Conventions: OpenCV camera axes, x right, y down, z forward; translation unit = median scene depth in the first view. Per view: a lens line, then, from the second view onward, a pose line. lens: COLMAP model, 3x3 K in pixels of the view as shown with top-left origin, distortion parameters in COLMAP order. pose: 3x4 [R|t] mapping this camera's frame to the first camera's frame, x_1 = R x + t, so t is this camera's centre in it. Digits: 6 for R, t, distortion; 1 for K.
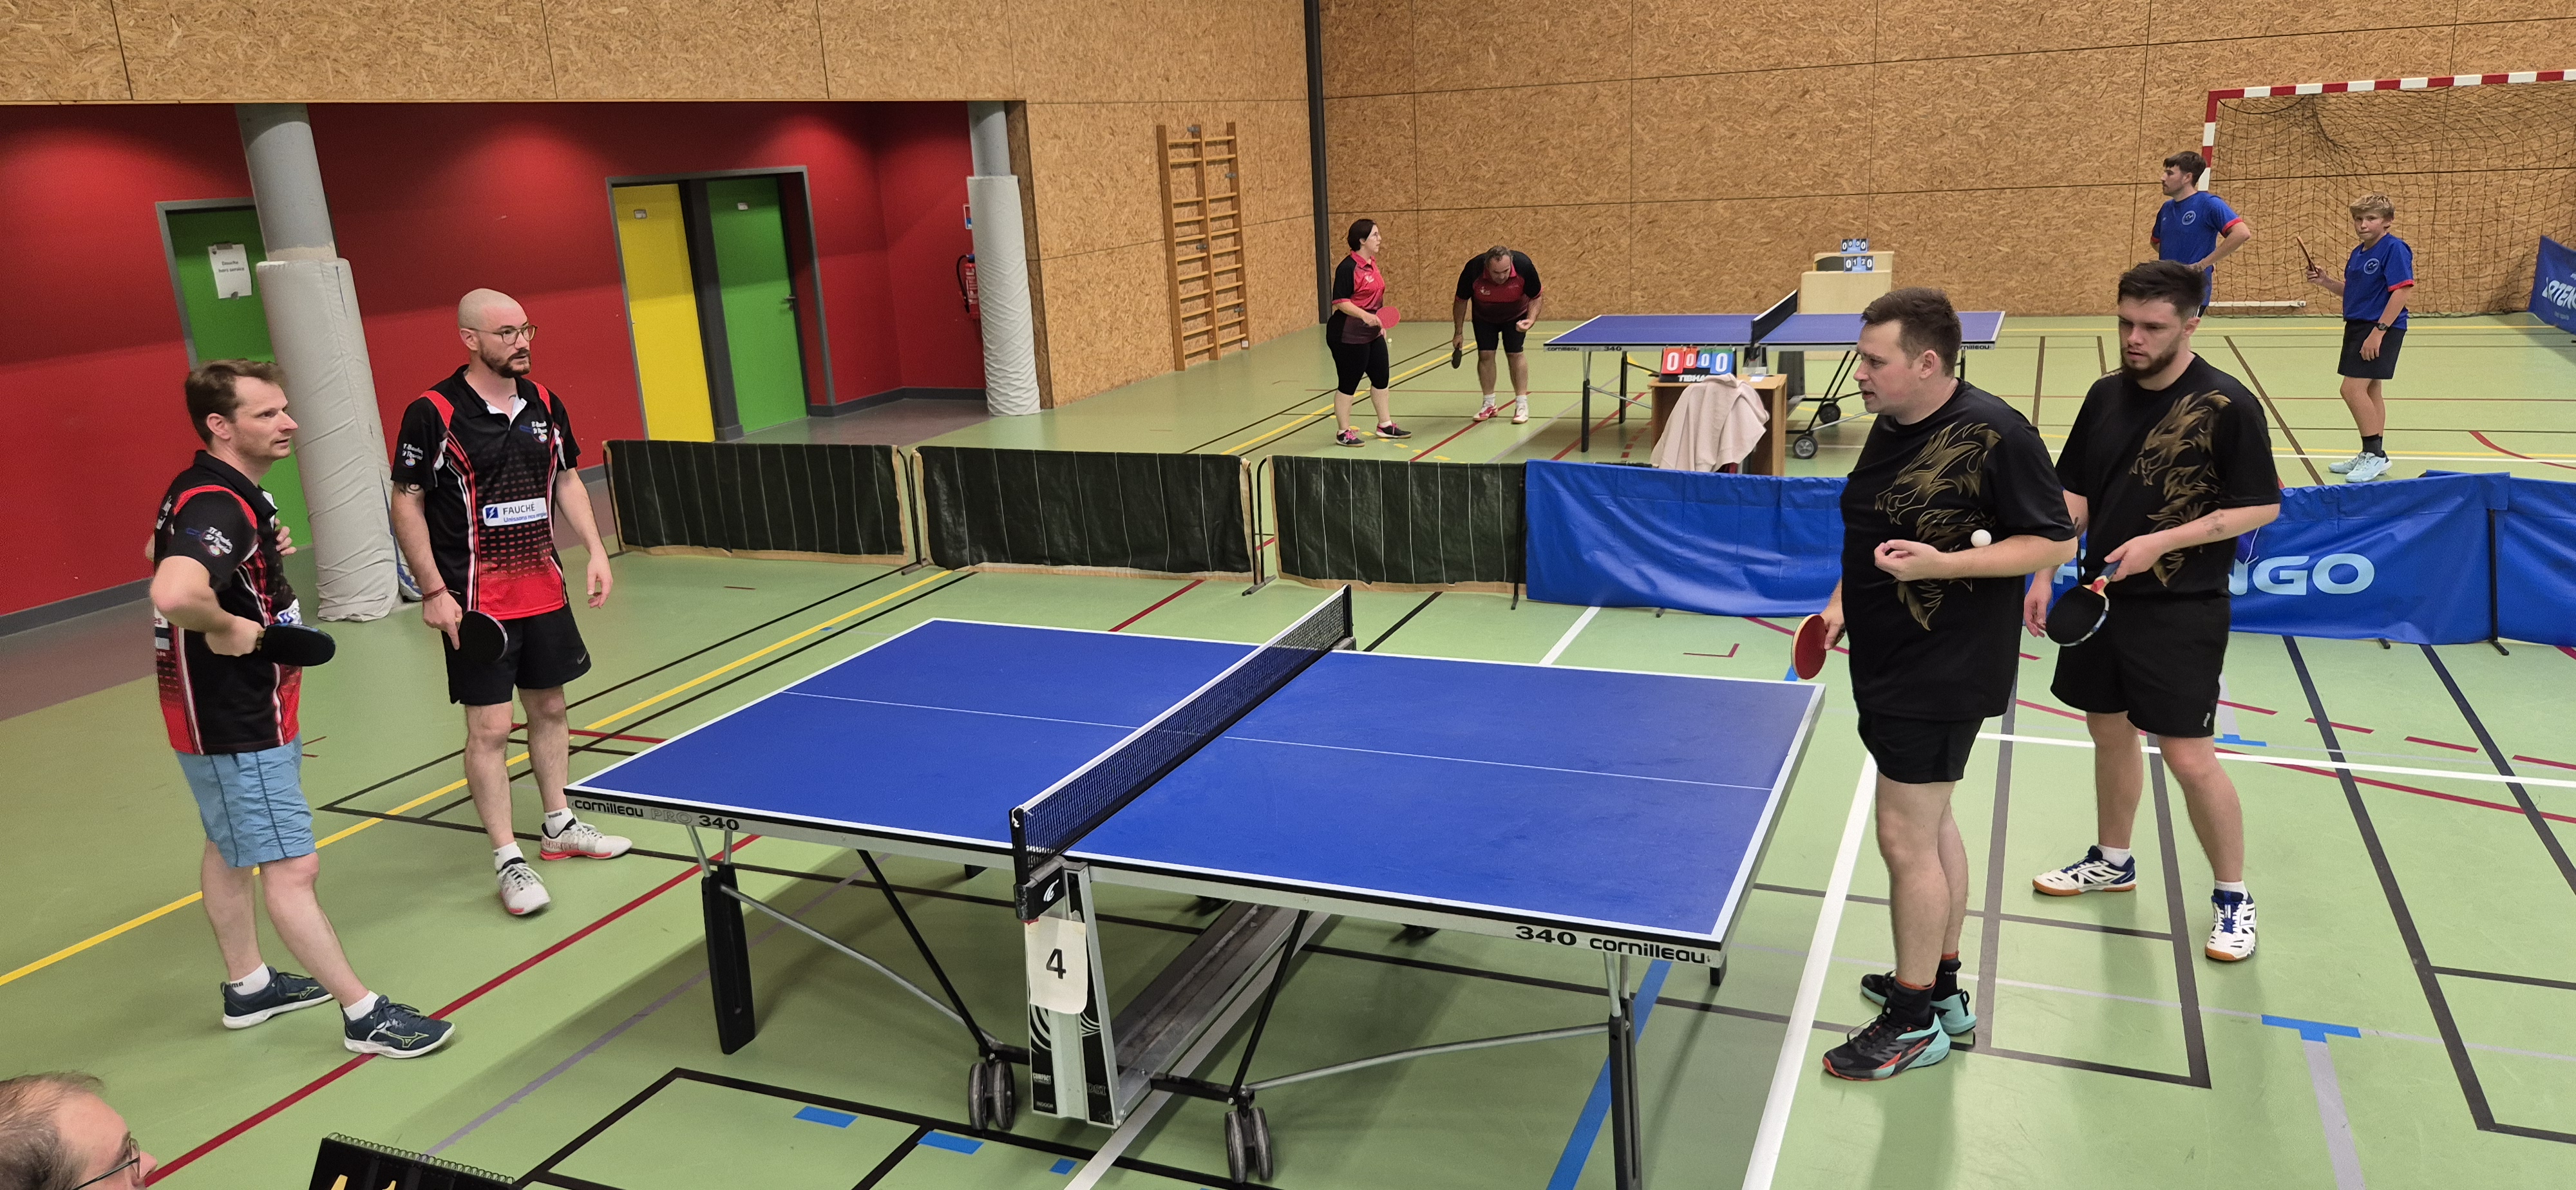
lens RADIAL K [[1726.3, 0, 1300.9], [0, 1726.3, 588.4], [0, 0, 1]] dist [0.073003, -0.067223]
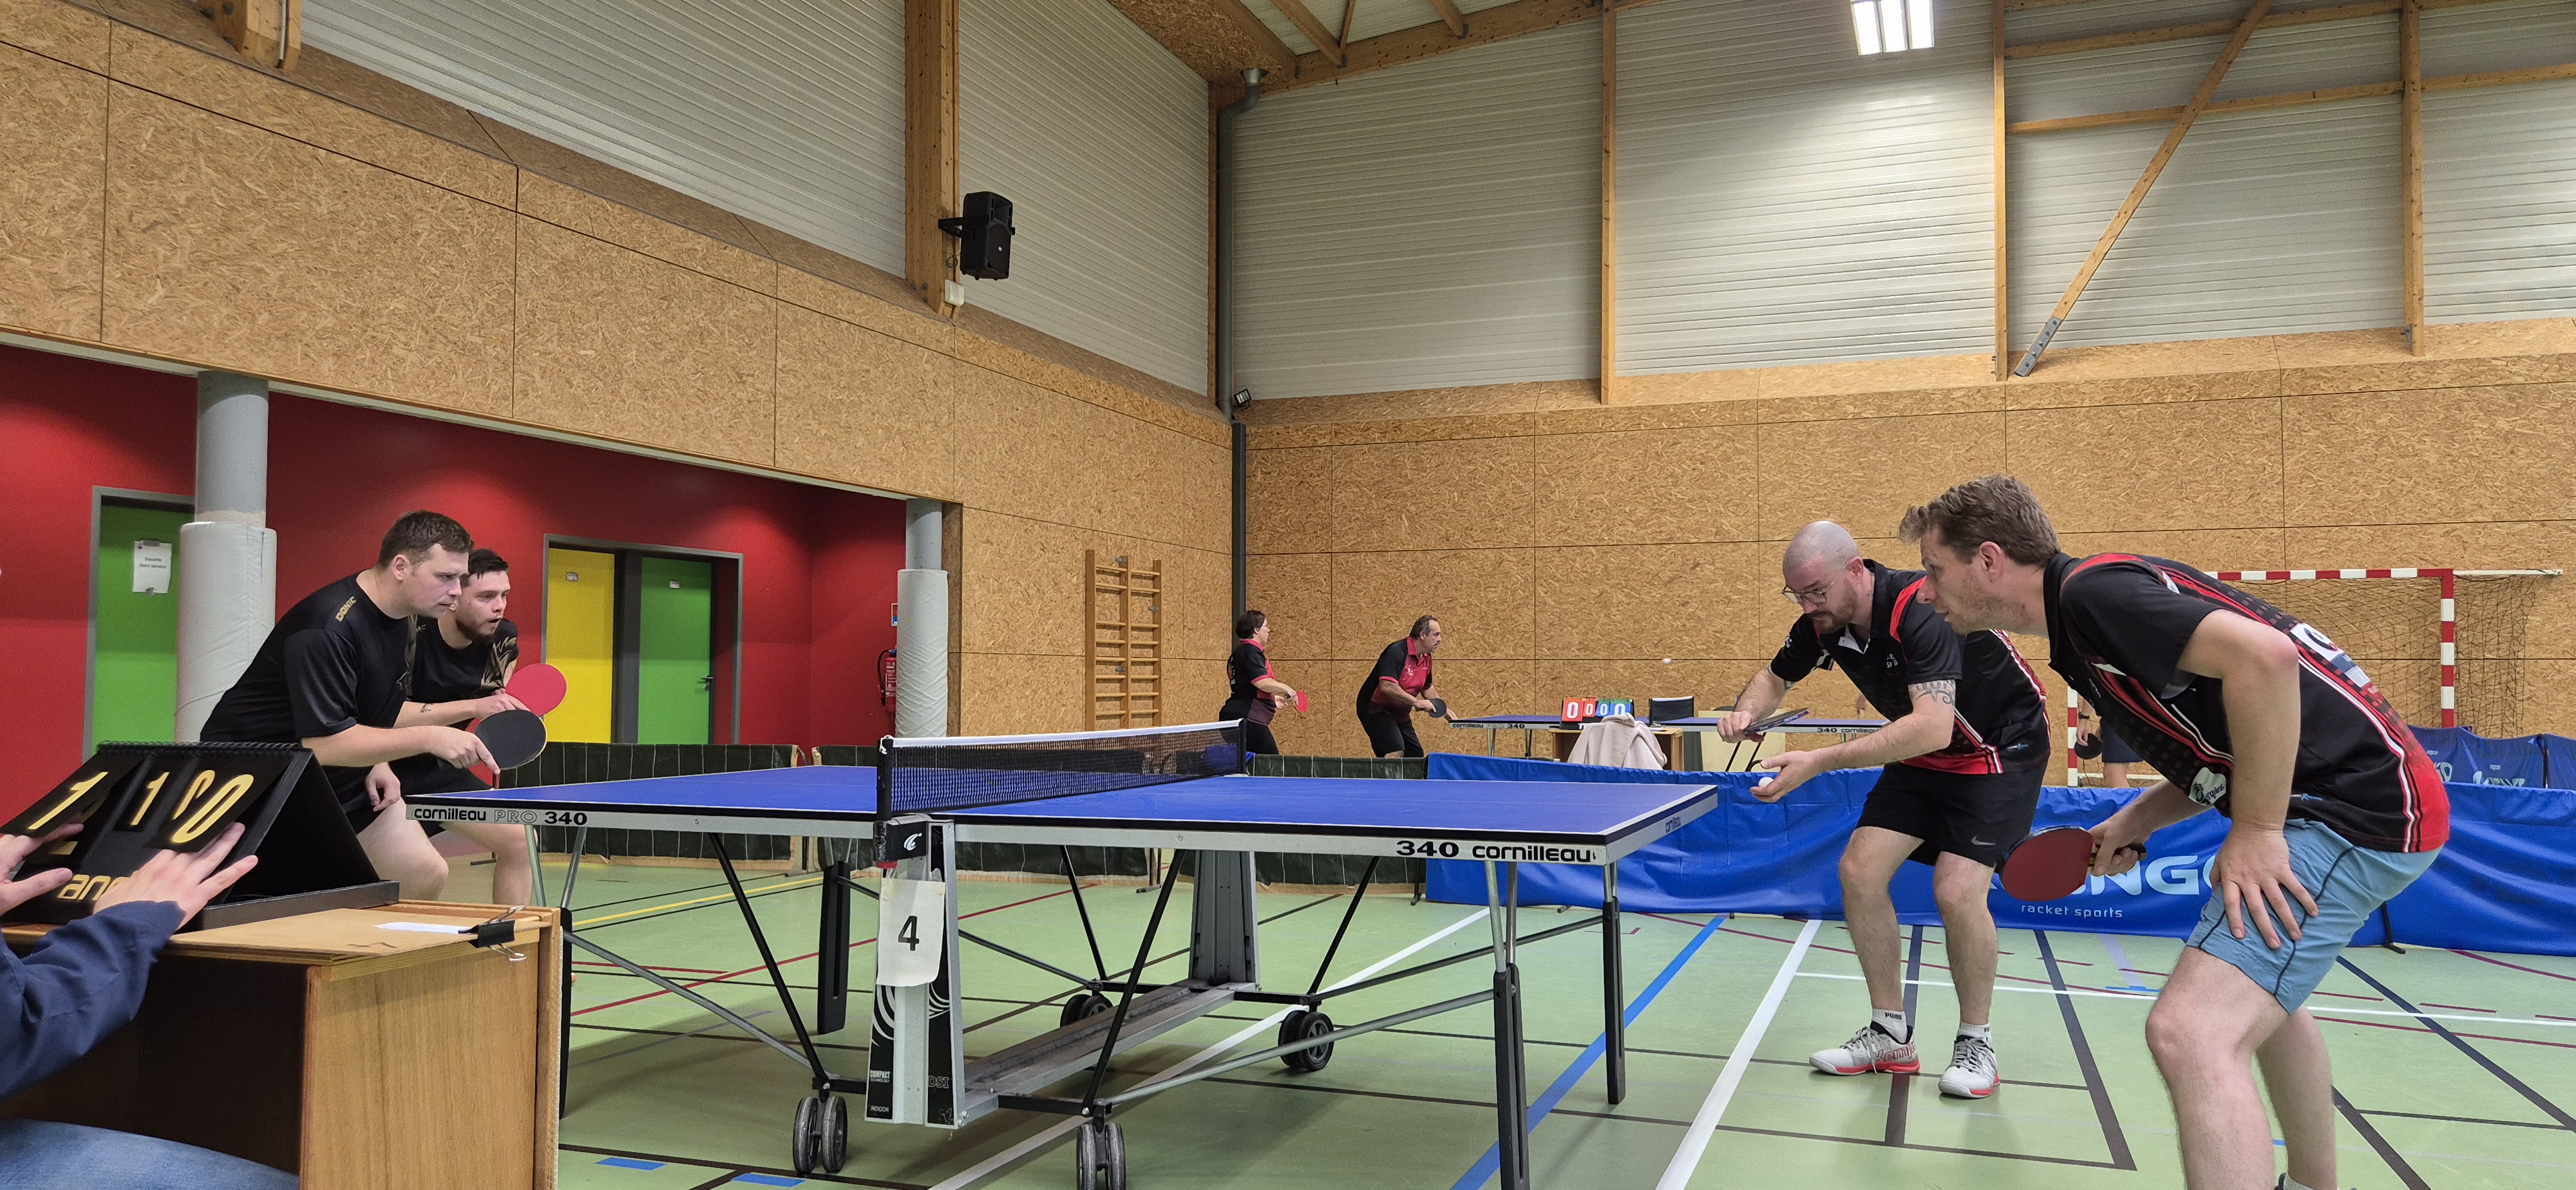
lens RADIAL K [[1720.9, 0, 1288.0], [0, 1720.9, 595.0], [0, 0, 1]] dist [0.079281, -0.073911]
pose [[0.998055, 0.052286, 0.033958, 0.008205], [-0.039368, 0.950882, -0.307041, 0.122720], [-0.048344, 0.305107, 0.951090, 0.017353]]
